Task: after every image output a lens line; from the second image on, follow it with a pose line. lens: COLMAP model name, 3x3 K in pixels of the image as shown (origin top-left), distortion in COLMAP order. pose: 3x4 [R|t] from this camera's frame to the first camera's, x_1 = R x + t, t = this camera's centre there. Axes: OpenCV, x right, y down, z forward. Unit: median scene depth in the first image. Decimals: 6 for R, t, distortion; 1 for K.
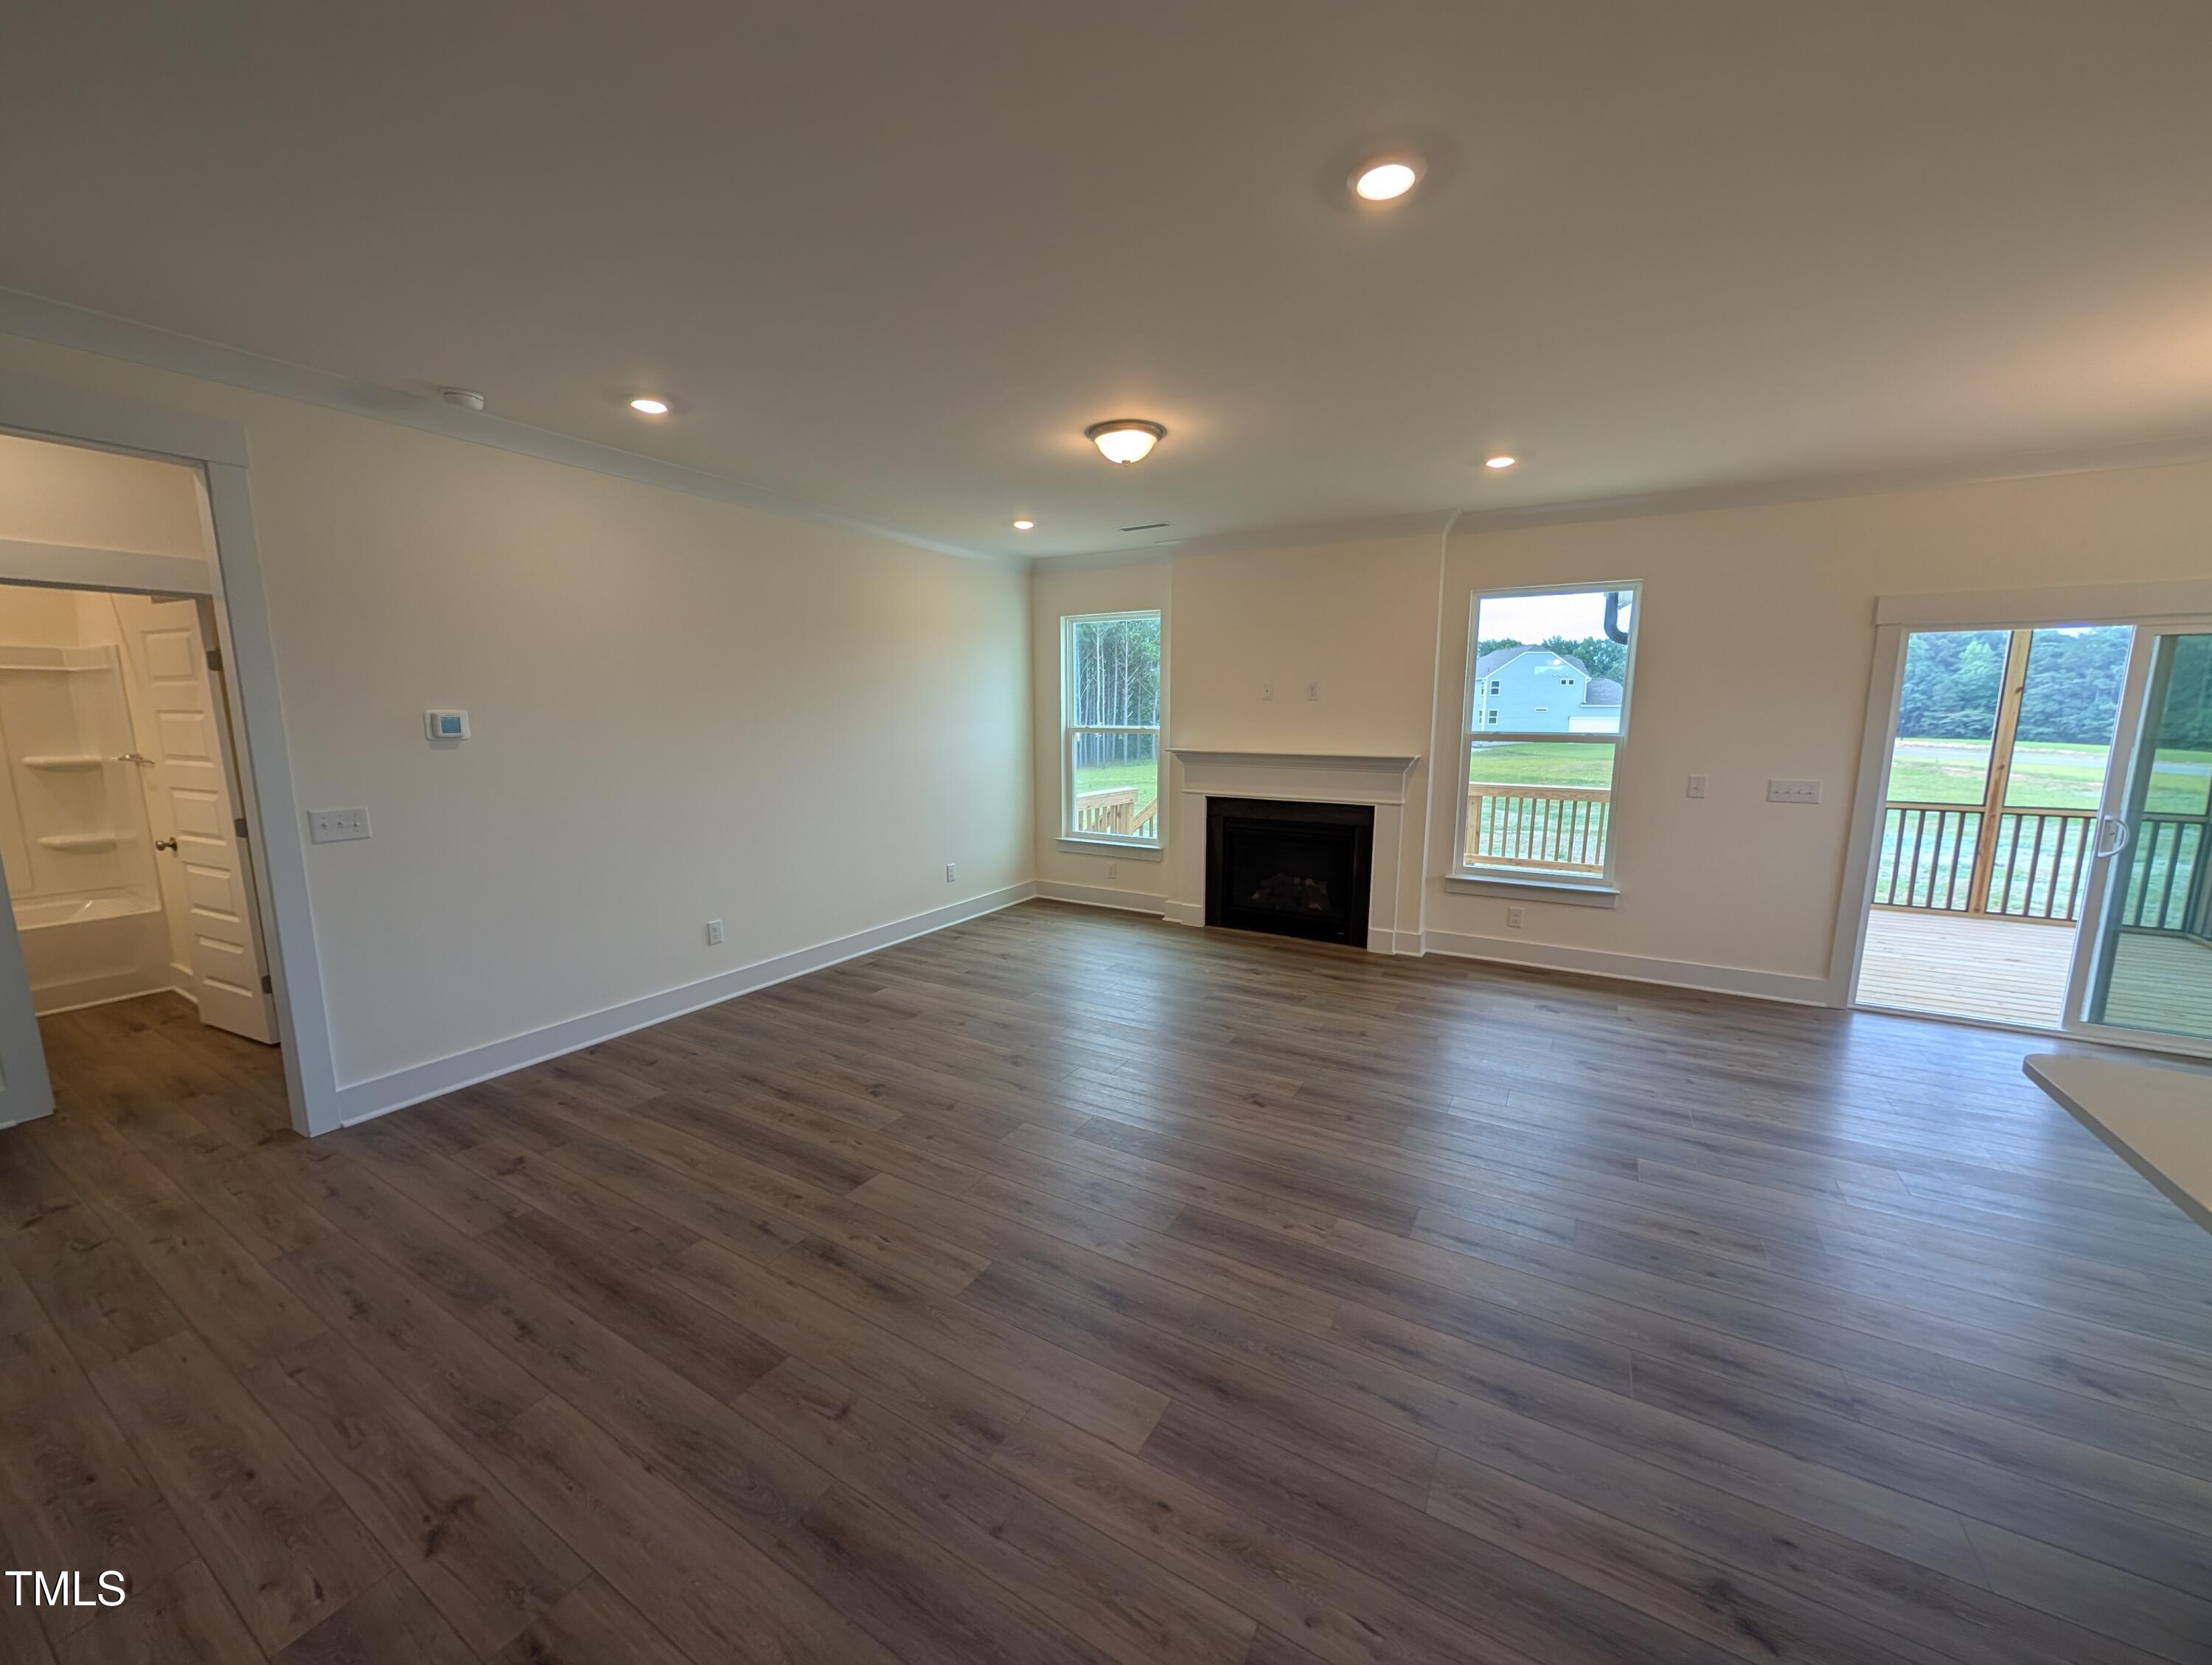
lens RADIAL K [[834.8, 0, 1103.1], [0, 834.8, 838.9], [0, 0, 1]] dist [0.000718, -0.000265]
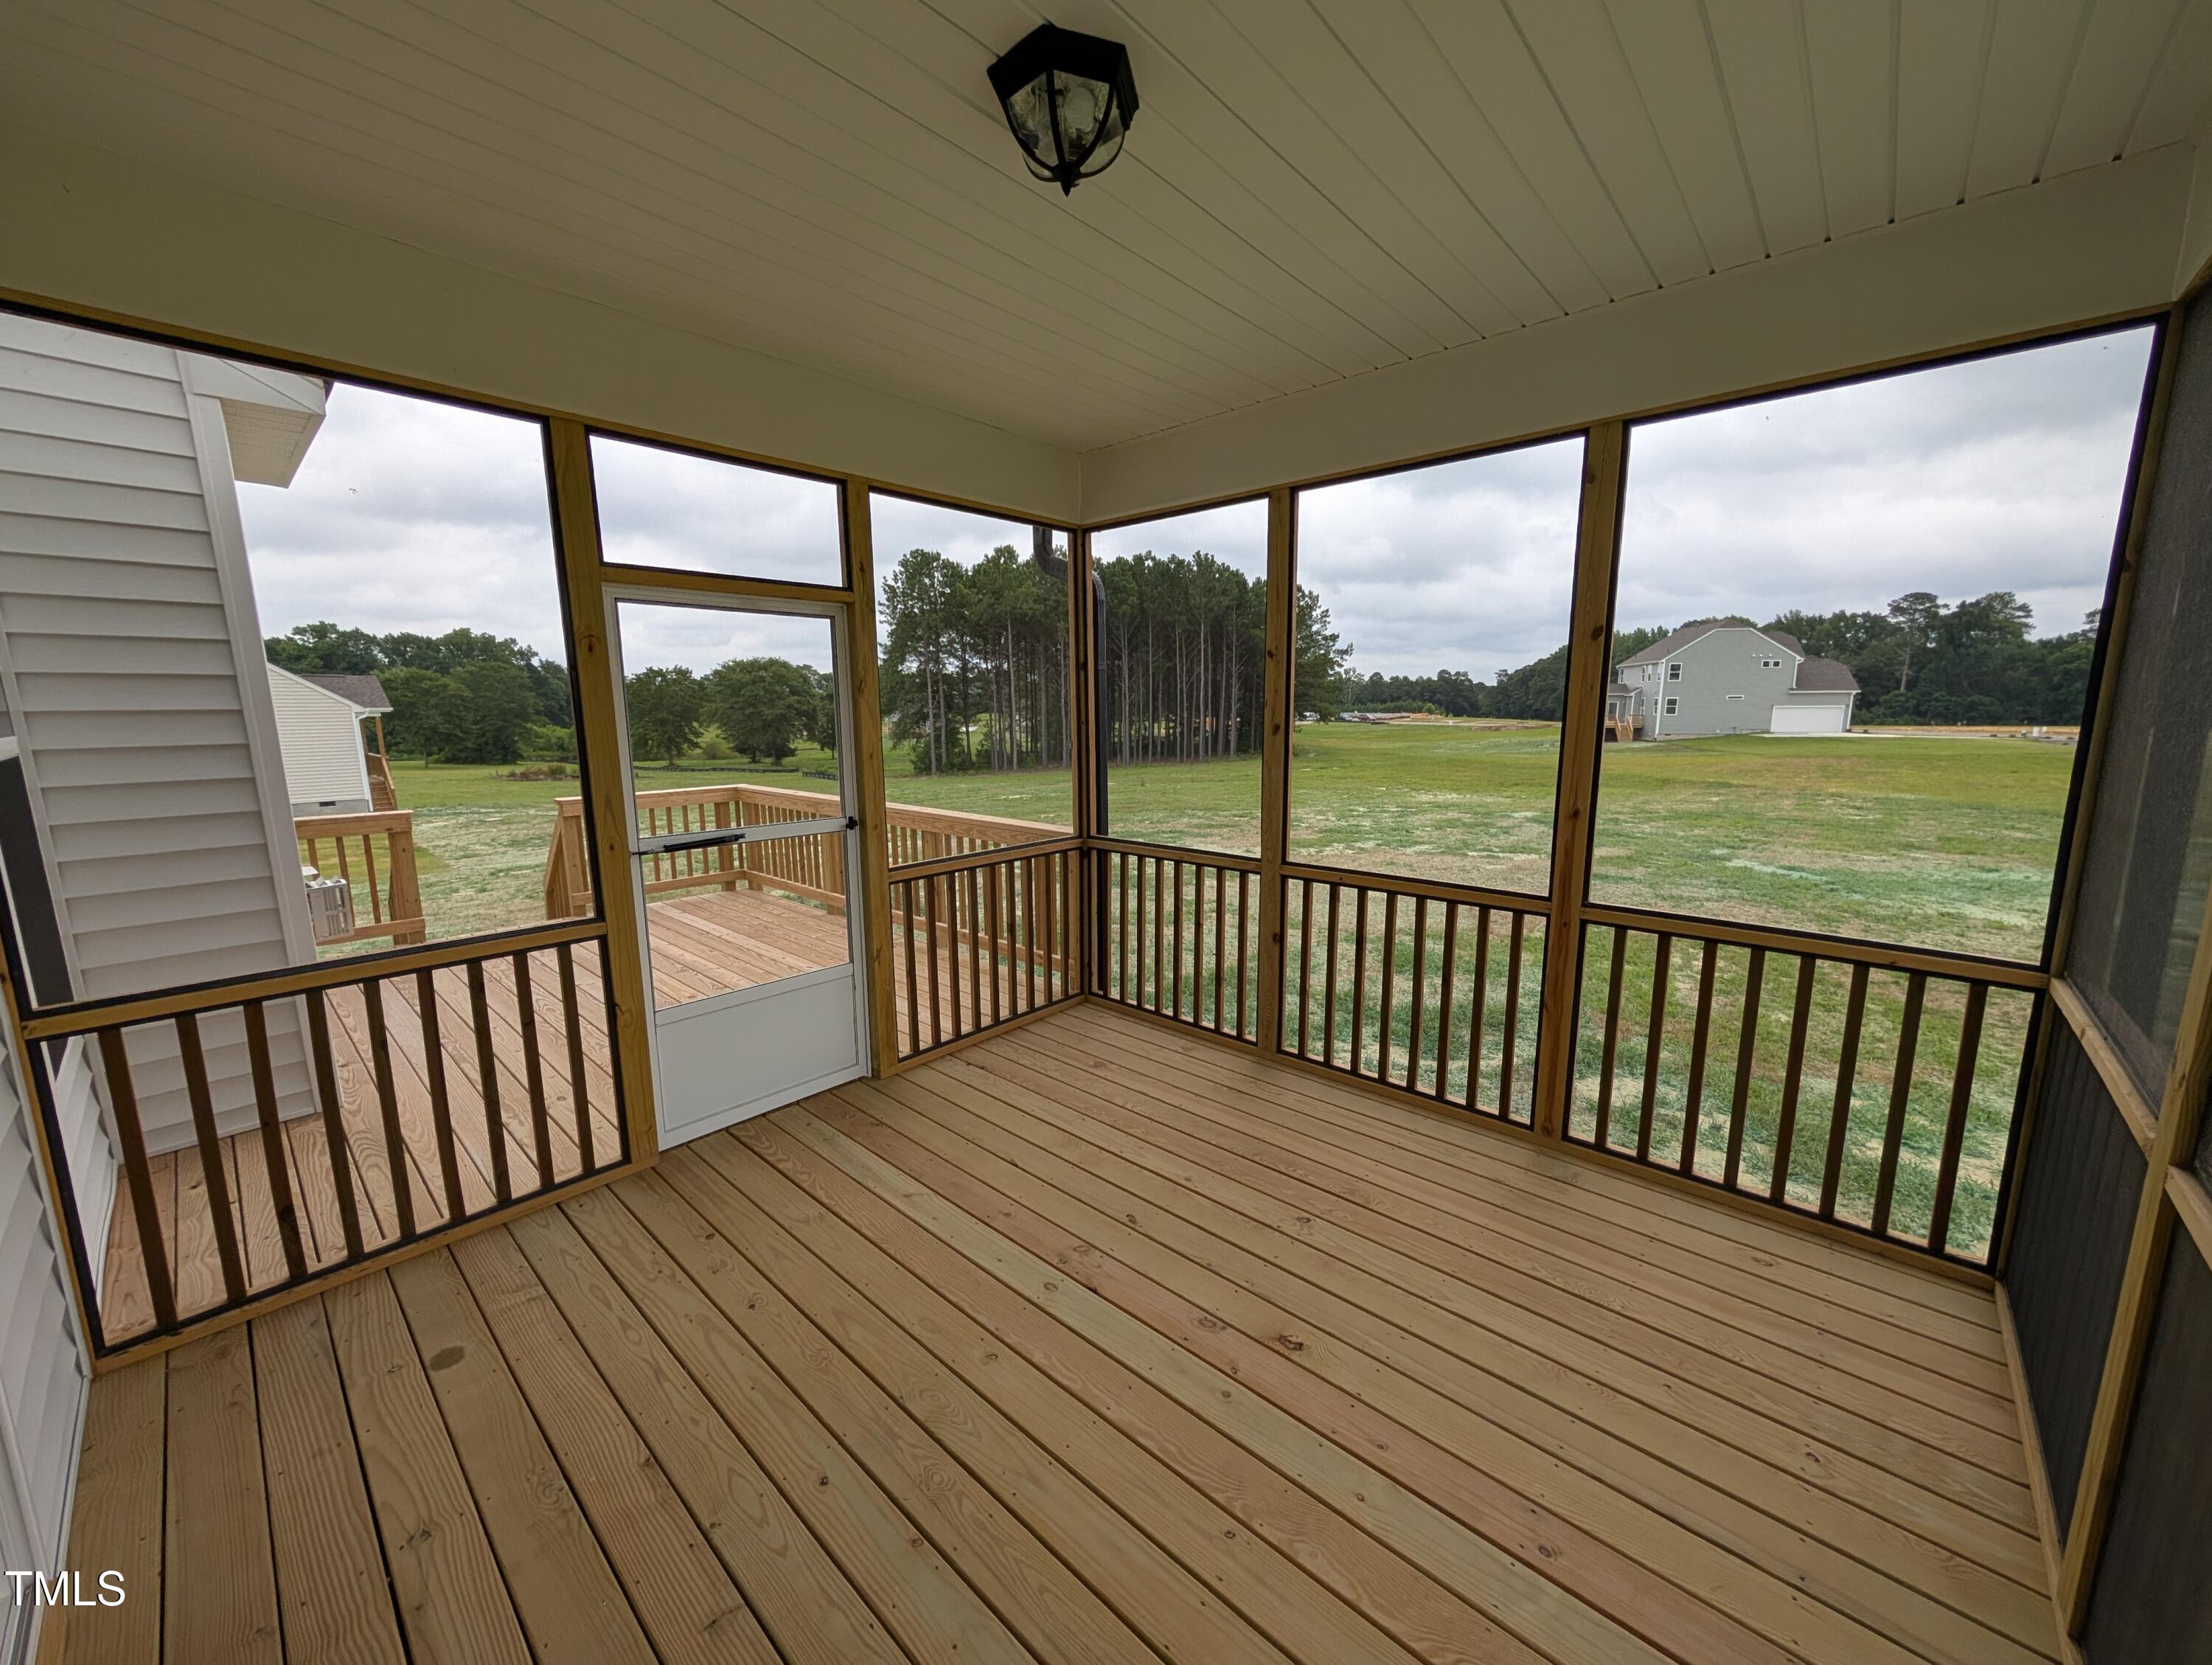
lens RADIAL K [[834.8, 0, 1108.0], [0, 834.8, 838.1], [0, 0, 1]] dist [0.000718, -0.000265]
pose [[0.978681, 0.024477, -0.203920, 0.432418], [-0.022975, 0.999689, 0.009730, -0.033544], [0.204095, -0.004837, 0.978939, 0.246443]]
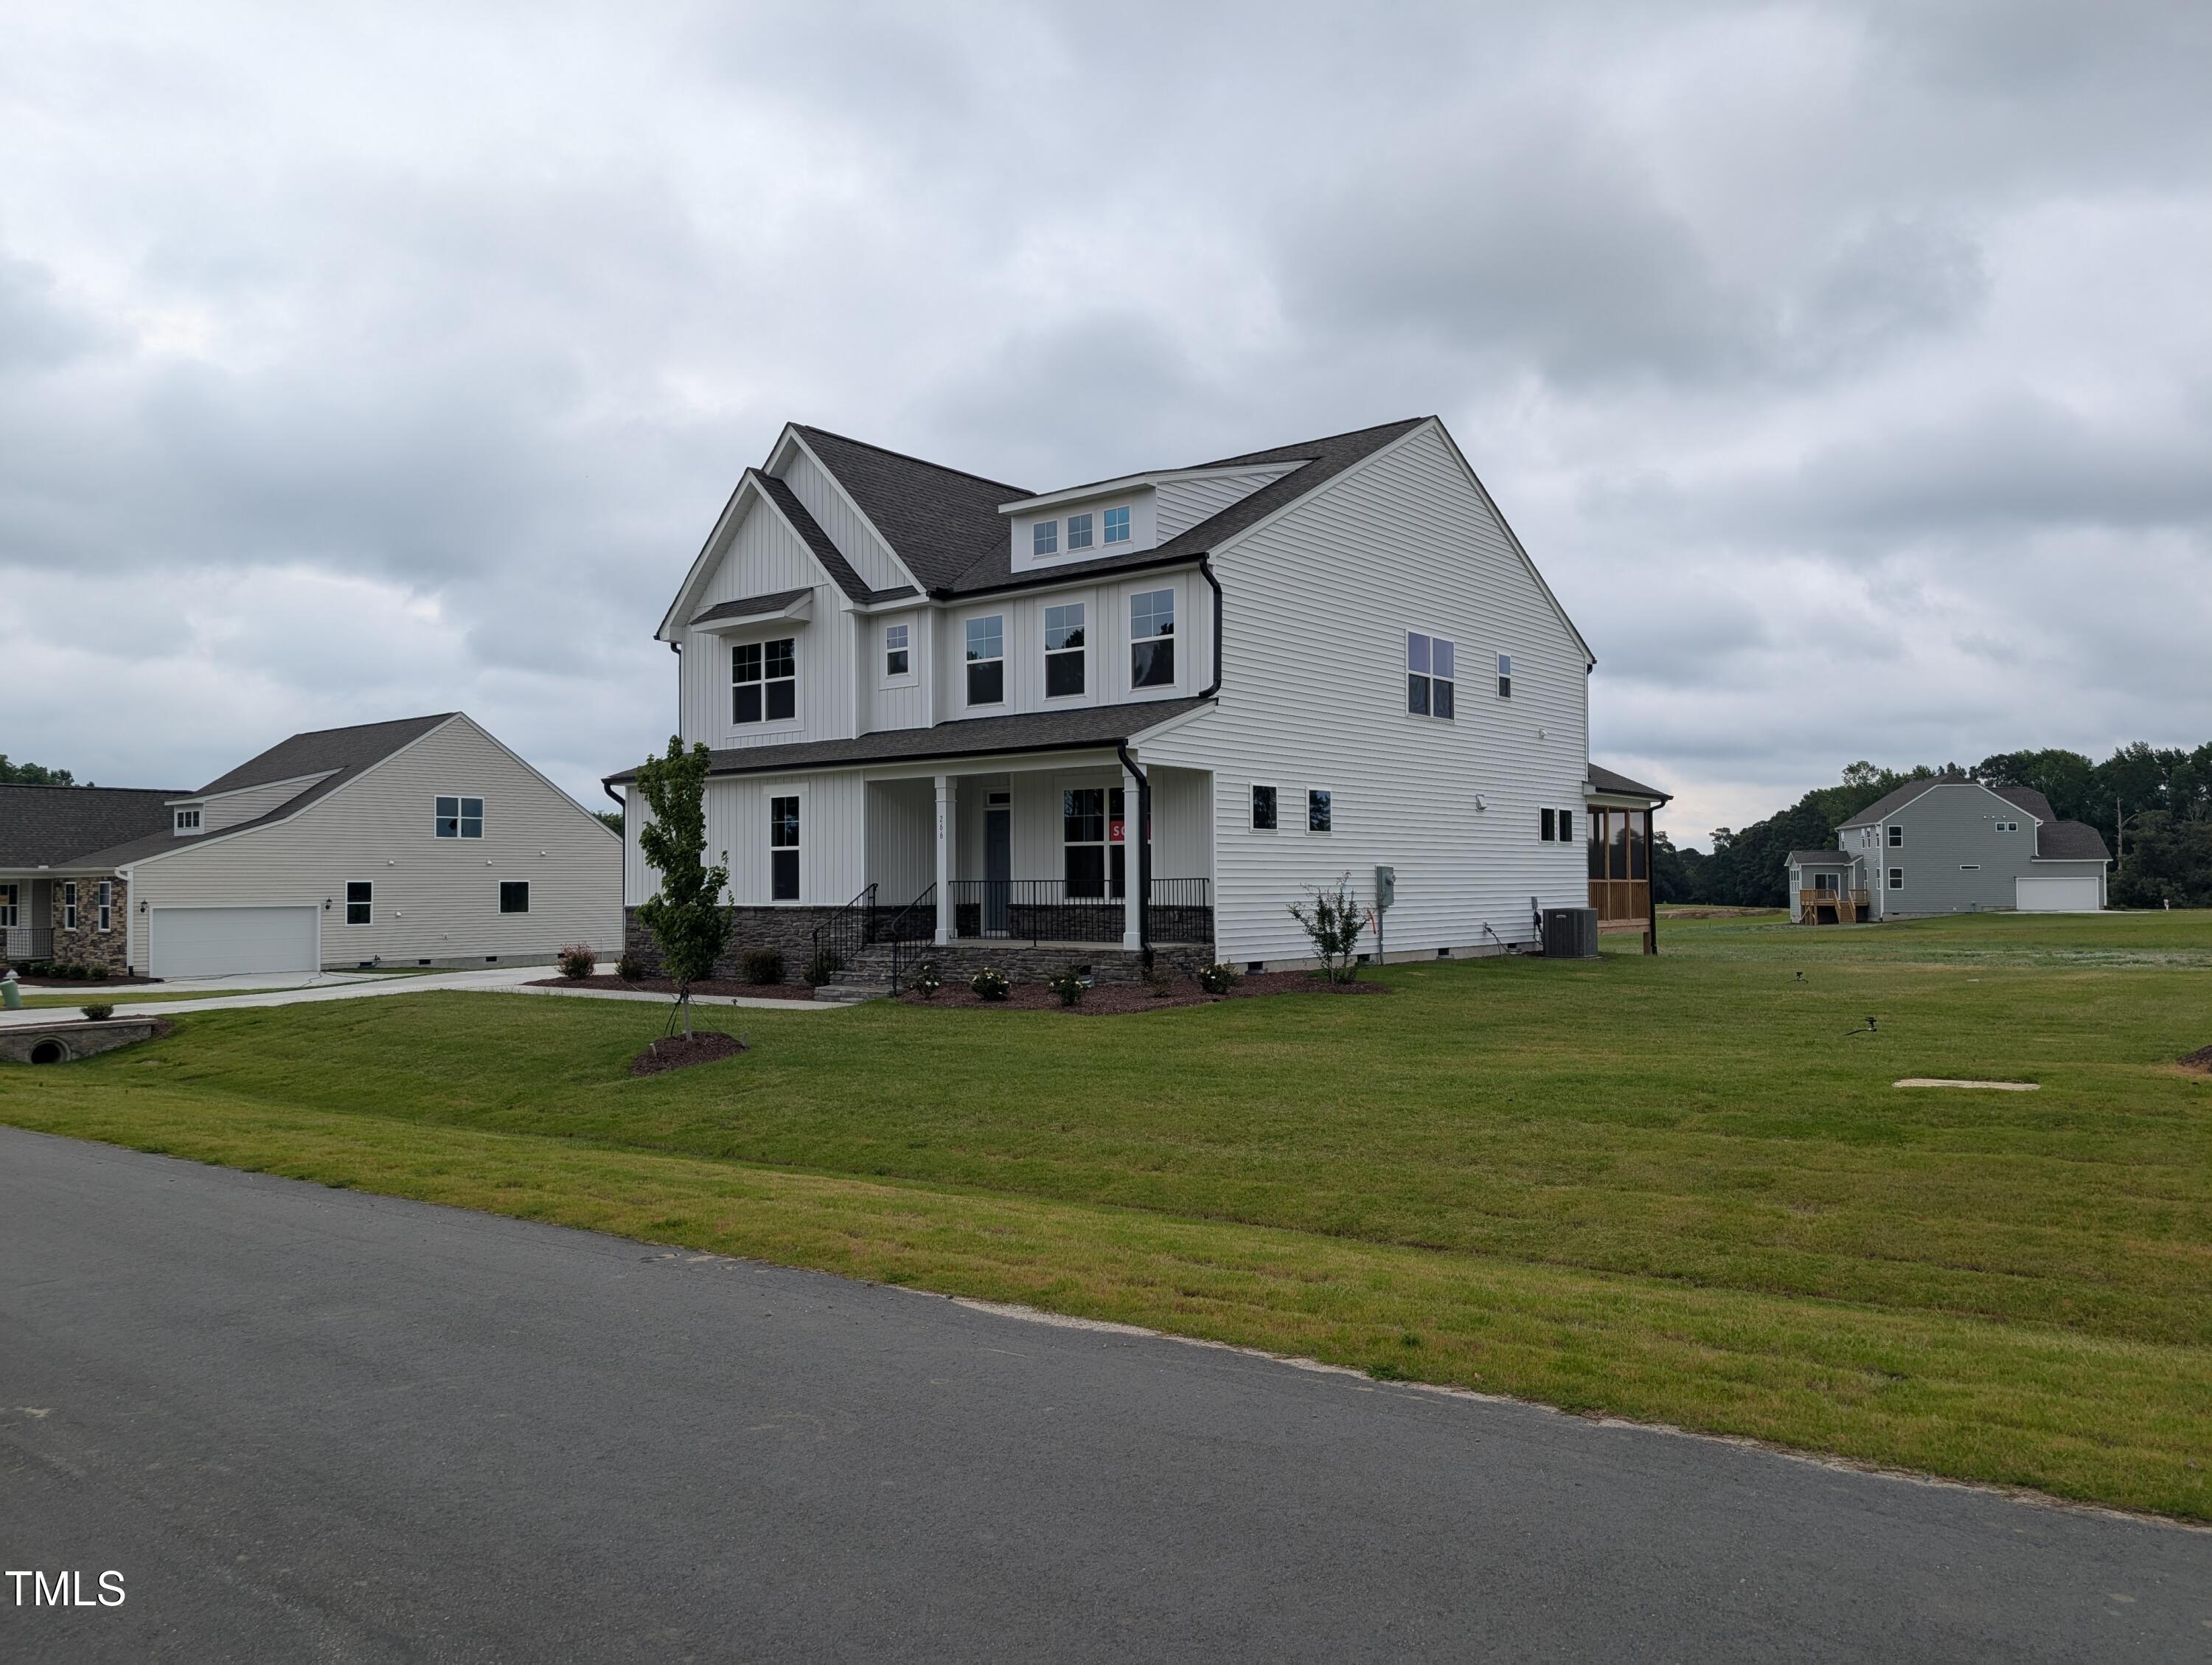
lens RADIAL K [[1592.0, 0, 1095.4], [0, 1592.0, 829.5], [0, 0, 1]] dist [0.039207, -0.001089]
pose [[0.988022, -0.012382, -0.153818, 0.130553], [-0.016580, 0.982489, -0.185581, 0.368616], [0.153422, 0.185908, 0.970515, -2.031357]]
